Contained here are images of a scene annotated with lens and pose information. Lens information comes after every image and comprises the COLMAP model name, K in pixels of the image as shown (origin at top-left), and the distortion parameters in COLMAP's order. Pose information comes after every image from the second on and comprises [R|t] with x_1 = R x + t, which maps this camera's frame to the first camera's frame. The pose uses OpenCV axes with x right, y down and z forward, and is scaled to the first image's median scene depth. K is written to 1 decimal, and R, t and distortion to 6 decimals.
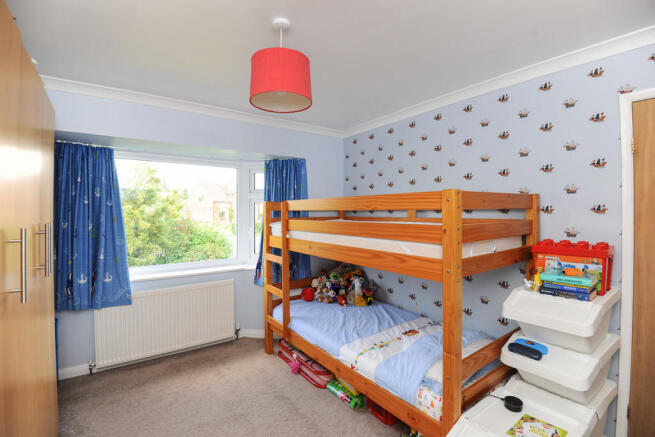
lens RADIAL K [[305.6, 0, 327.8], [0, 305.6, 214.8], [0, 0, 1]] dist [-0.004447, -0.000686]
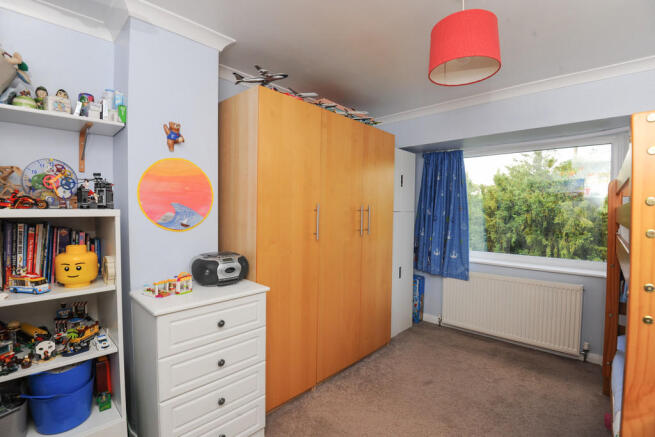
lens RADIAL K [[305.6, 0, 327.8], [0, 305.6, 214.8], [0, 0, 1]] dist [-0.004447, -0.000686]
pose [[0.216816, 0.004737, -0.976201, 0.381300], [-0.008255, 0.999961, 0.003019, 0.044111], [0.976178, 0.007404, 0.216847, 0.229313]]
